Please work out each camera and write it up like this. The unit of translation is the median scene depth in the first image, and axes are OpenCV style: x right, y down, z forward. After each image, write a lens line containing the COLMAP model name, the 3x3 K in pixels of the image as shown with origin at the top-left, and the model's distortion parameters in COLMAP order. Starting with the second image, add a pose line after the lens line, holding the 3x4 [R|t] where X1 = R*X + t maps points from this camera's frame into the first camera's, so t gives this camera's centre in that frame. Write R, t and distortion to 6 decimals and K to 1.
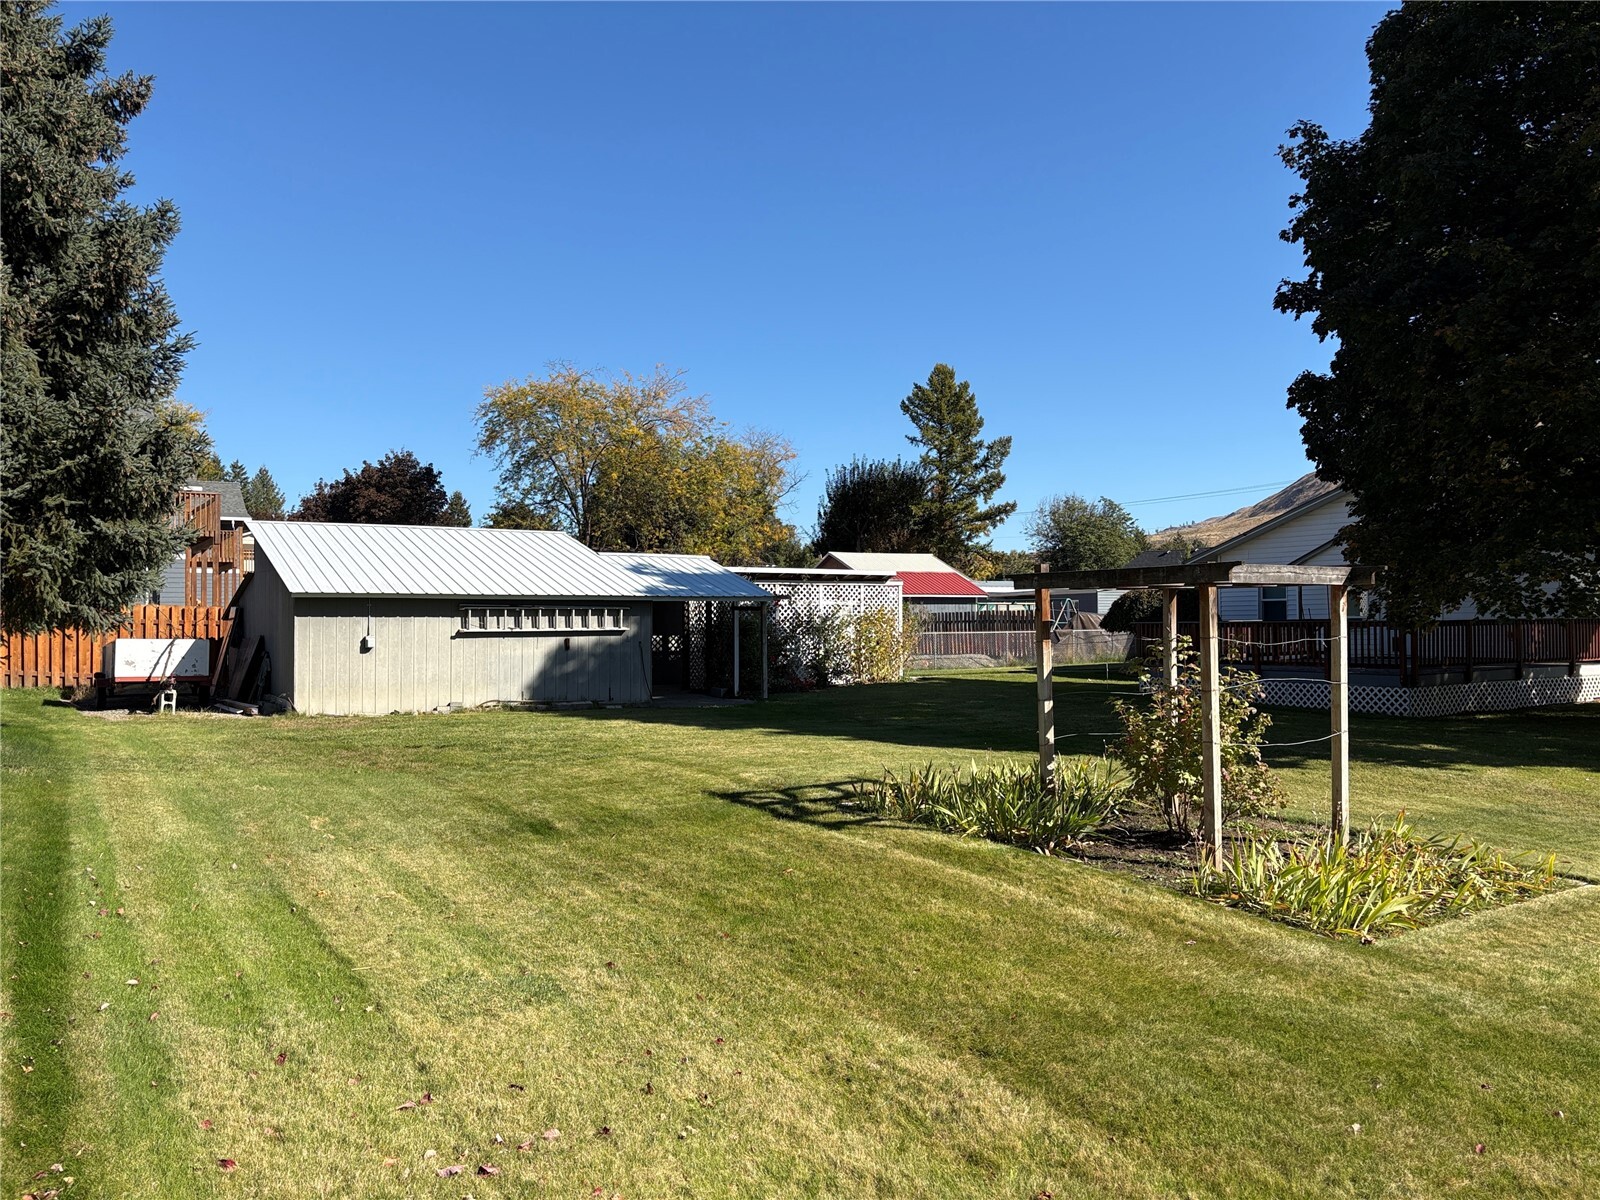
lens RADIAL K [[1185.4, 0, 800.0], [0, 1185.4, 600.0], [0, 0, 1]] dist [0.001722, -0.006029]
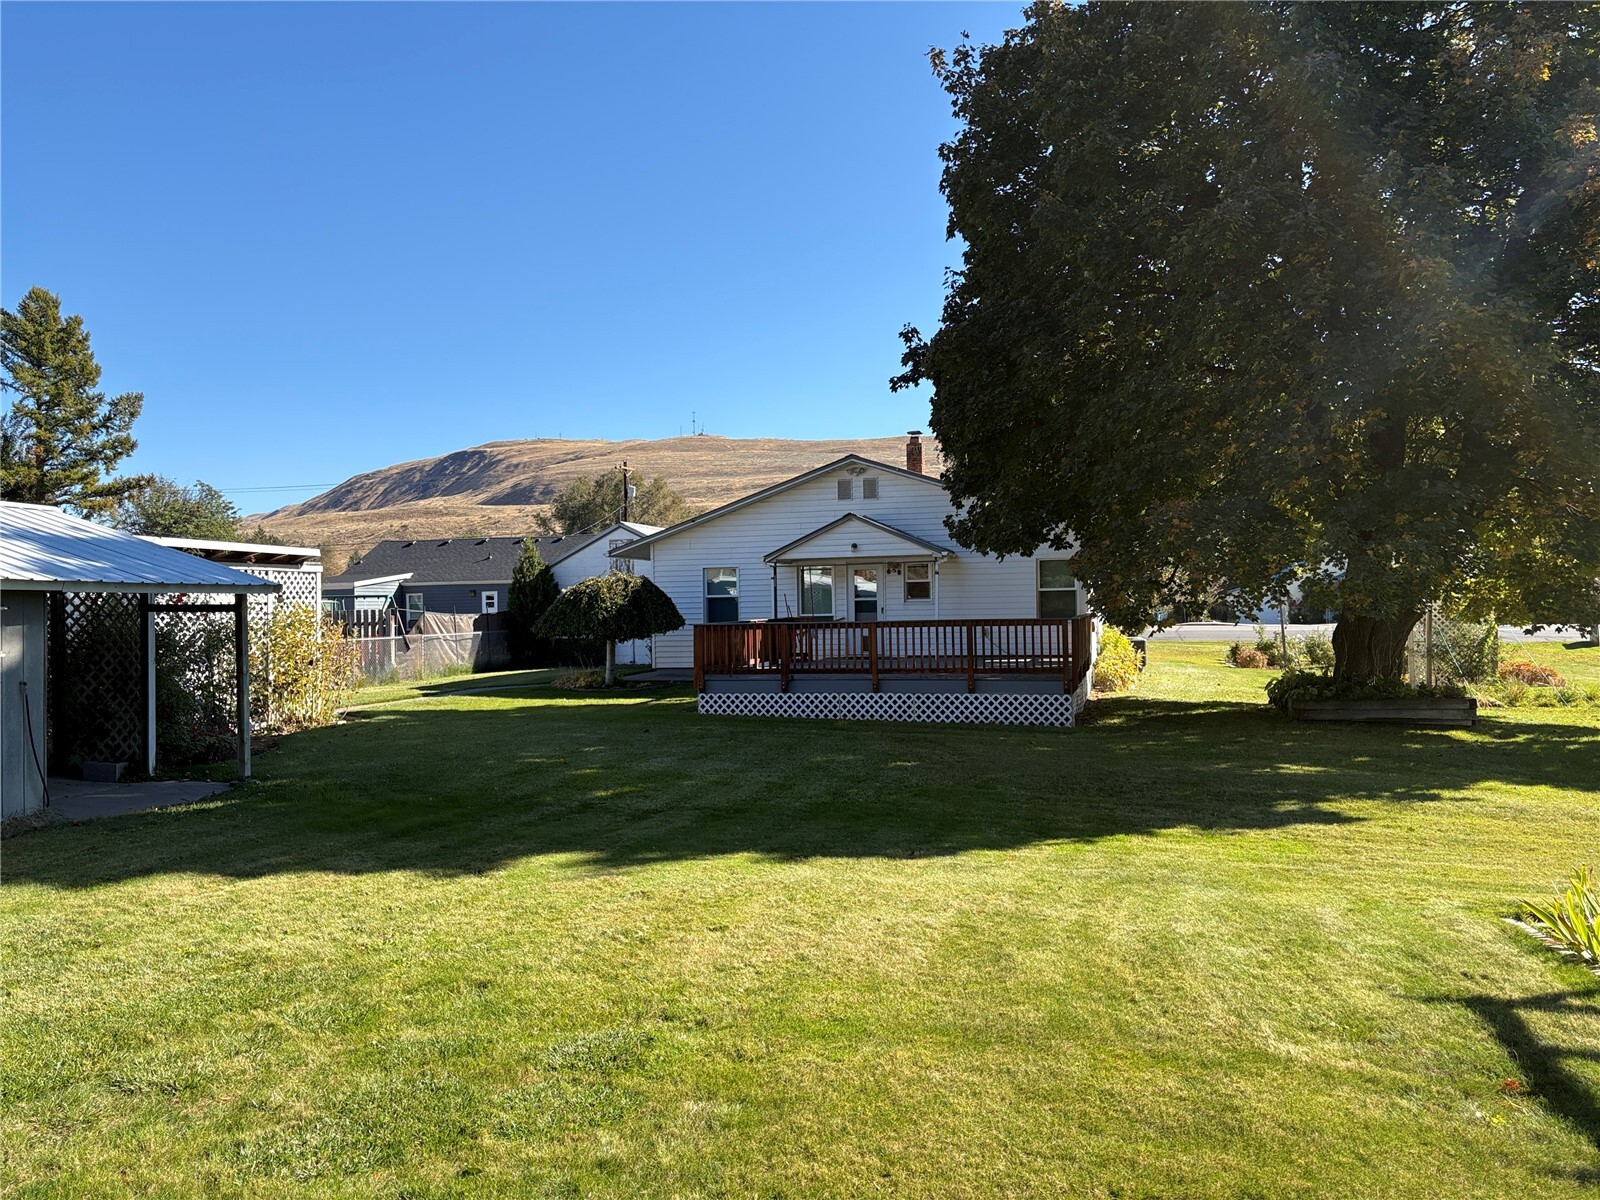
lens RADIAL K [[1185.4, 0, 800.0], [0, 1185.4, 600.0], [0, 0, 1]] dist [0.001722, -0.006029]
pose [[0.721315, 0.000866, 0.692606, -0.056811], [-0.001404, 0.999999, 0.000211, 0.000860], [-0.692606, -0.001124, 0.721316, 0.115825]]
